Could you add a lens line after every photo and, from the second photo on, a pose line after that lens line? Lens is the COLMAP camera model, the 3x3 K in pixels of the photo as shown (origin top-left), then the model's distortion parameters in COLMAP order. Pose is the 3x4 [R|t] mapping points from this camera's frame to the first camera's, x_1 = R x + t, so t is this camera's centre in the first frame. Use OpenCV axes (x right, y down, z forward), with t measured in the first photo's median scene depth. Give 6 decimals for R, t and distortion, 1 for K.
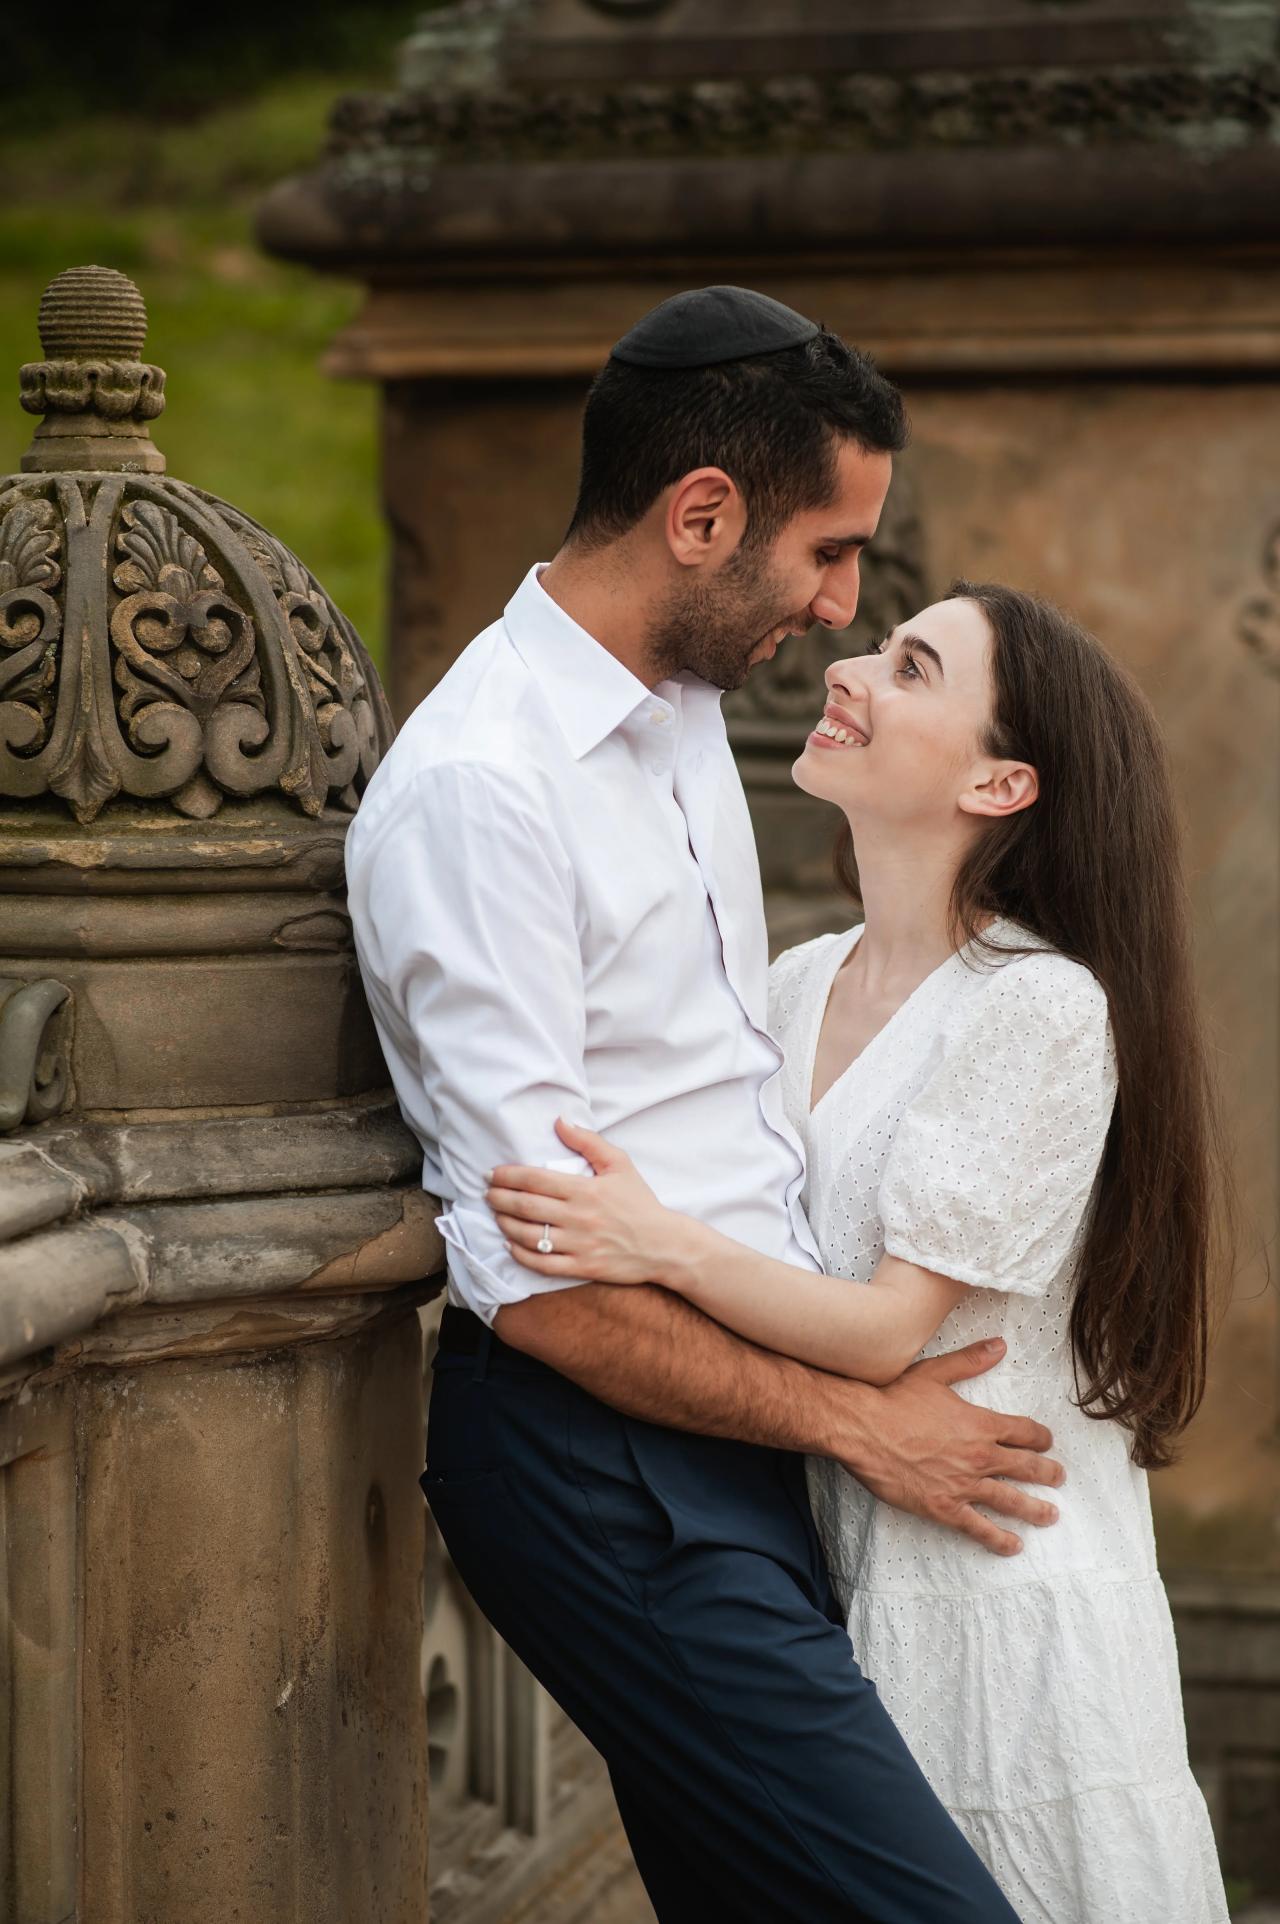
lens RADIAL K [[4628.3, 0, 640.0], [0, 4628.3, 962.0], [0, 0, 1]] dist [-0.022805, 0.926867]
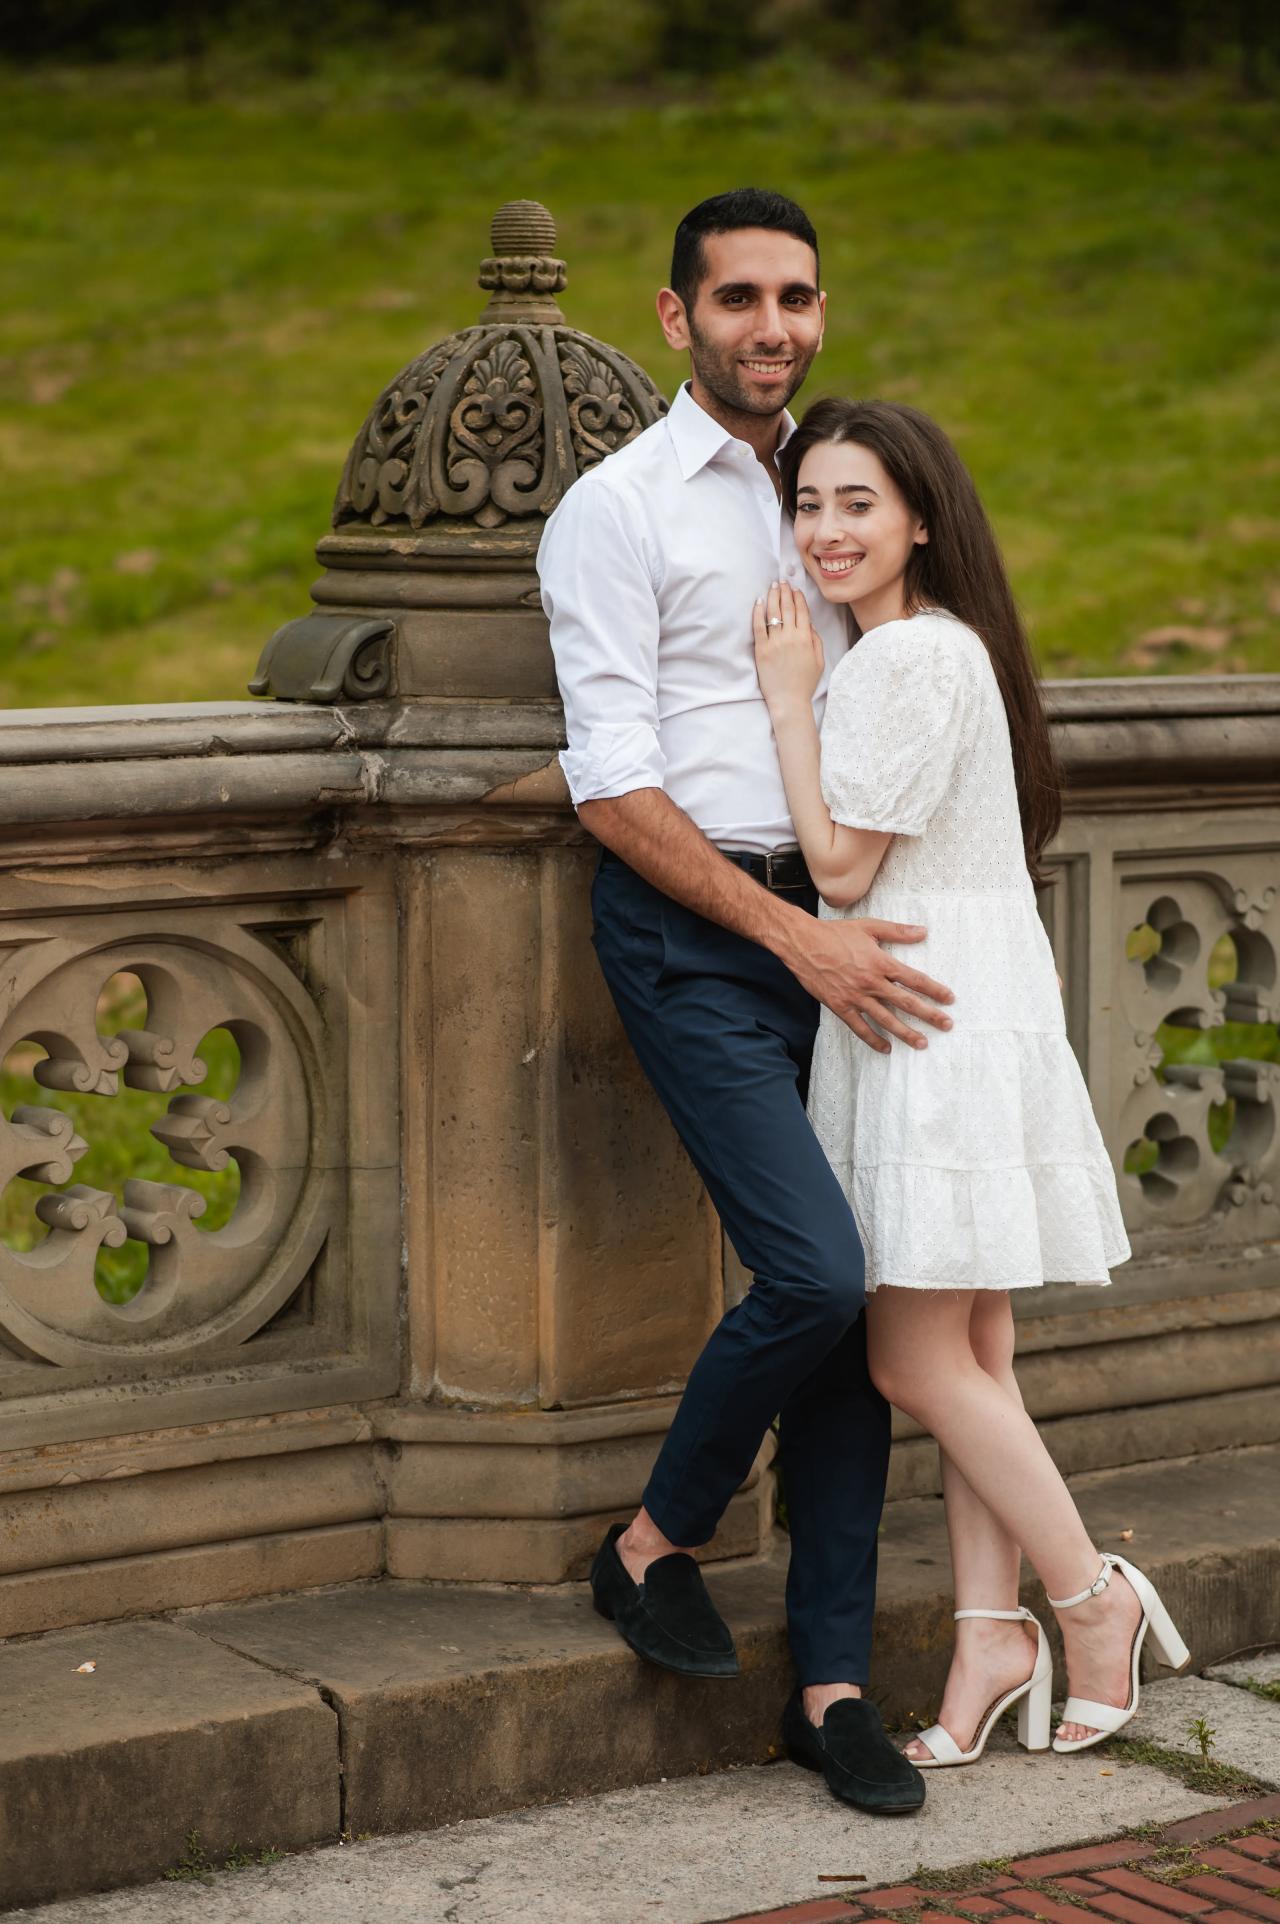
lens RADIAL K [[4556.9, 0, 640.0], [0, 4556.9, 962.0], [0, 0, 1]] dist [0.026795, 0.445989]
pose [[0.800202, 0.057769, -0.596941, 0.950419], [-0.047609, 0.998328, 0.032793, 0.069789], [0.597837, 0.002178, 0.801614, -0.297432]]
